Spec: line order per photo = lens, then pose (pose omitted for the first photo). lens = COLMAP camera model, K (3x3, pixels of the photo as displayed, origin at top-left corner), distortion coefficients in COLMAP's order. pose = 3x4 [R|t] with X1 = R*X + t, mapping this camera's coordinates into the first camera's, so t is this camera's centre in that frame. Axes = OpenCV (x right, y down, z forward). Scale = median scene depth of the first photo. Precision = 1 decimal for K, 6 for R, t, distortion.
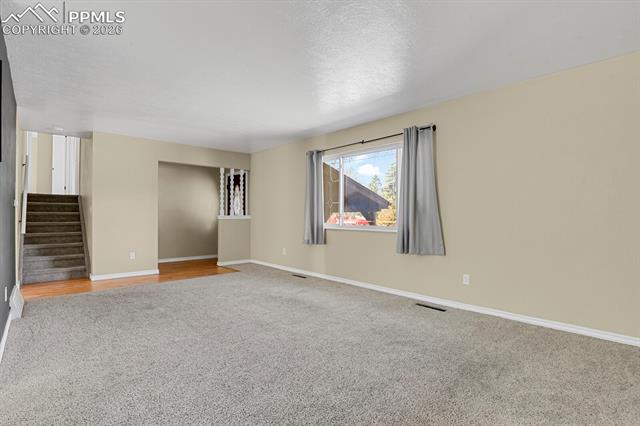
lens RADIAL K [[316.5, 0, 320.5], [0, 316.5, 212.5], [0, 0, 1]] dist [-0.034784, 0.000383]
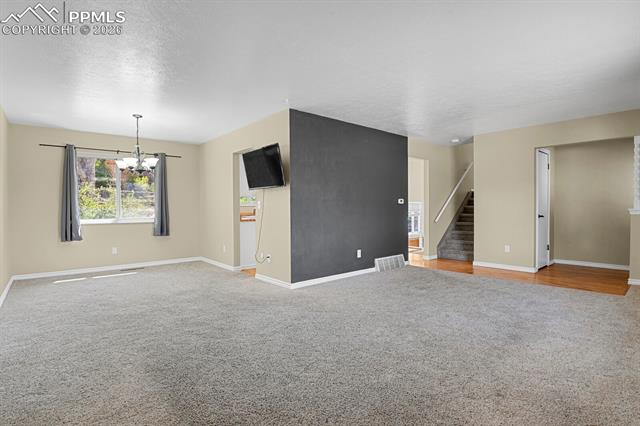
lens RADIAL K [[316.5, 0, 322.0], [0, 316.5, 211.1], [0, 0, 1]] dist [-0.034784, 0.000383]
pose [[-0.030668, 0.008958, -0.999489, 0.429485], [0.010265, 0.999910, 0.008646, 0.002037], [0.999477, -0.009995, -0.030757, 0.449566]]
